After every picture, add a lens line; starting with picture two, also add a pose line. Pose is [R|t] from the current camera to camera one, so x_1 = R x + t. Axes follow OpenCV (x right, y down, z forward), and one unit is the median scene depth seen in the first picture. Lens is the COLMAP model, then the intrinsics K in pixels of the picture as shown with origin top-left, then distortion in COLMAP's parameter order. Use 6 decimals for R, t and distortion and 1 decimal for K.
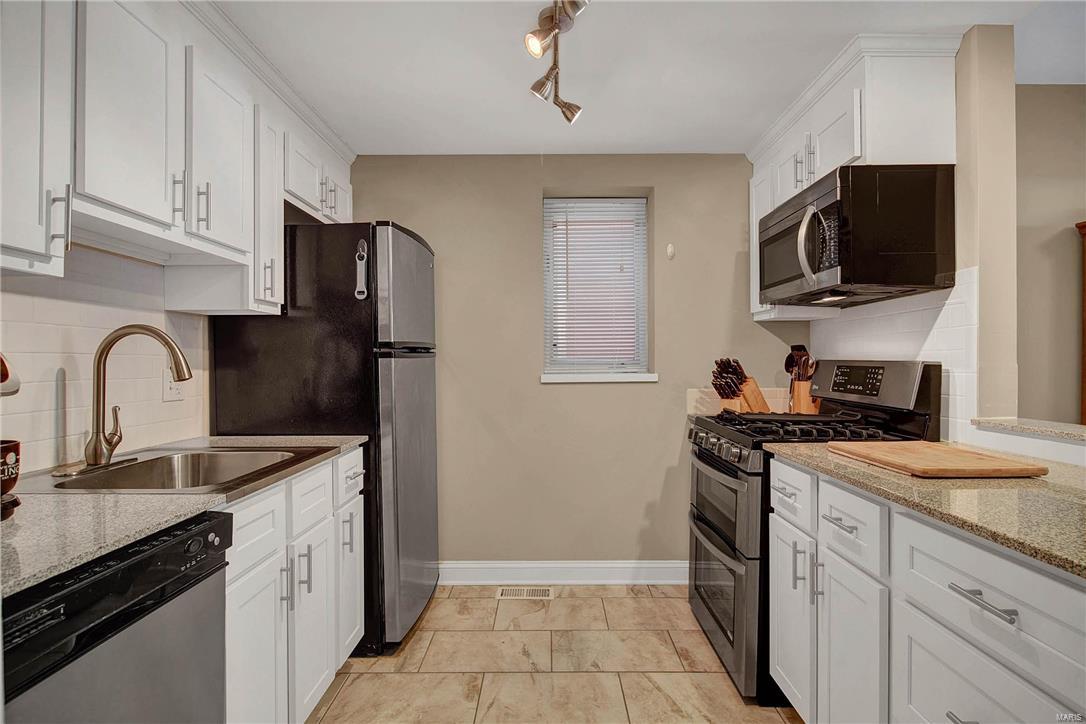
lens RADIAL K [[588.1, 0, 545.8], [0, 588.1, 359.5], [0, 0, 1]] dist [-0.004919, -0.000776]
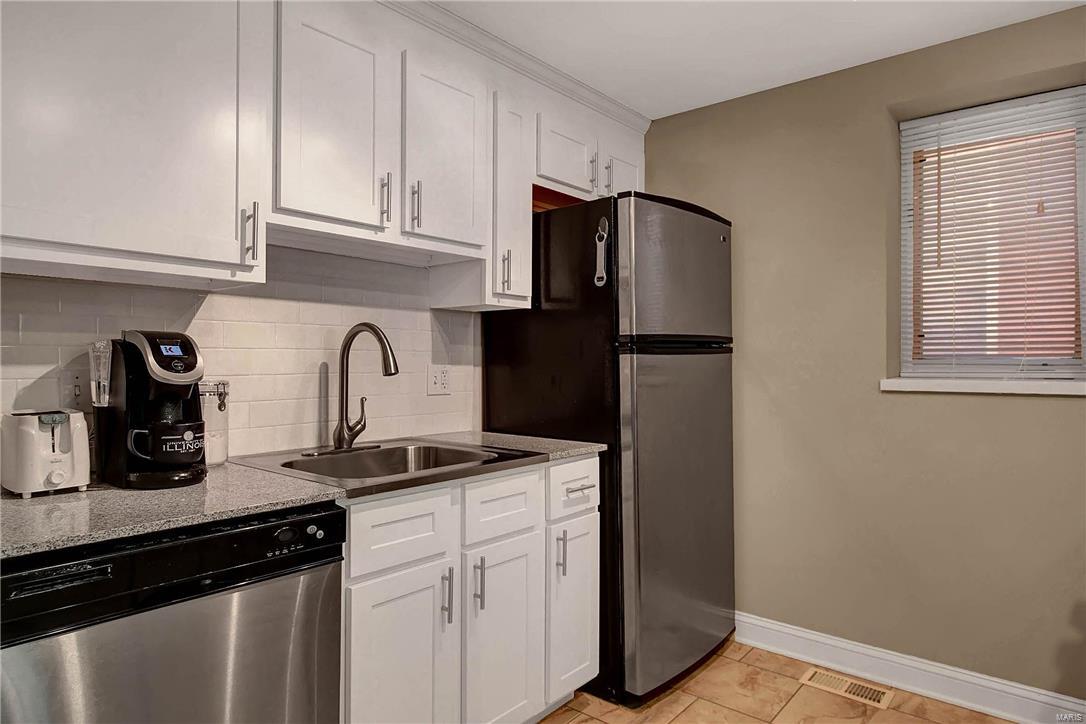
lens RADIAL K [[656.3, 0, 544.2], [0, 656.3, 359.7], [0, 0, 1]] dist [0.006368, -0.009065]
pose [[0.766362, 0.005618, -0.642384, 0.244807], [-0.003380, 0.999983, 0.004713, 0.001446], [0.642400, -0.001441, 0.766368, 0.204377]]
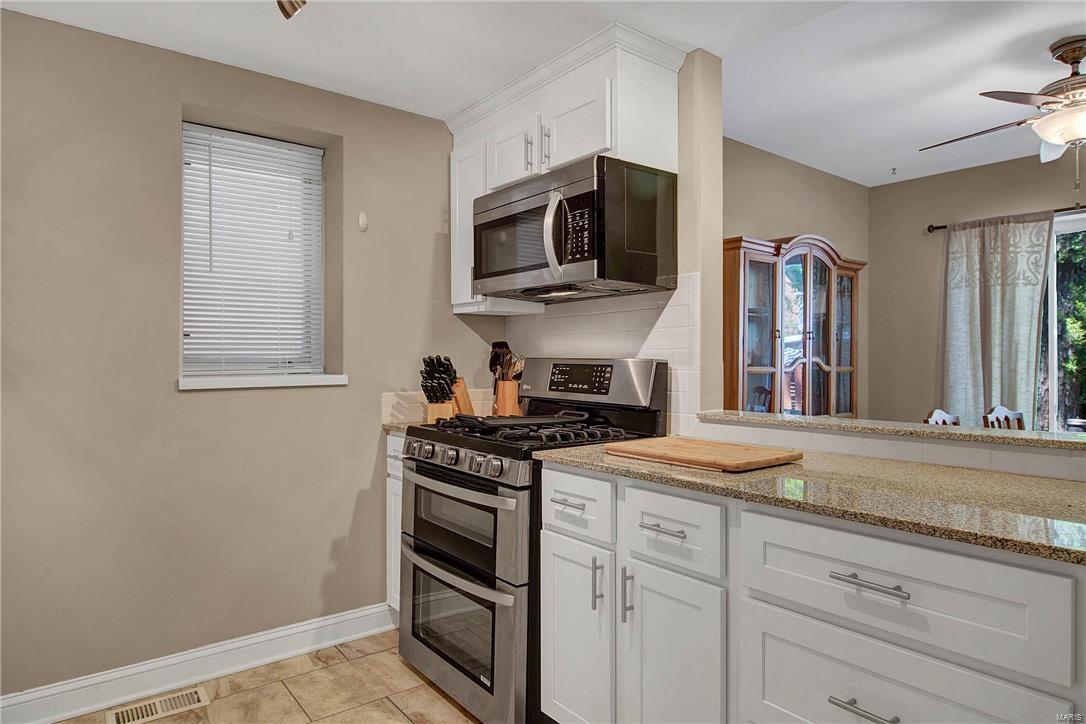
lens RADIAL K [[656.3, 0, 552.1], [0, 656.3, 360.4], [0, 0, 1]] dist [0.006368, -0.009065]
pose [[0.779582, 0.001839, 0.626297, -0.195178], [-0.004089, 0.999989, 0.002153, 0.002576], [-0.626287, -0.004240, 0.779581, 0.185200]]
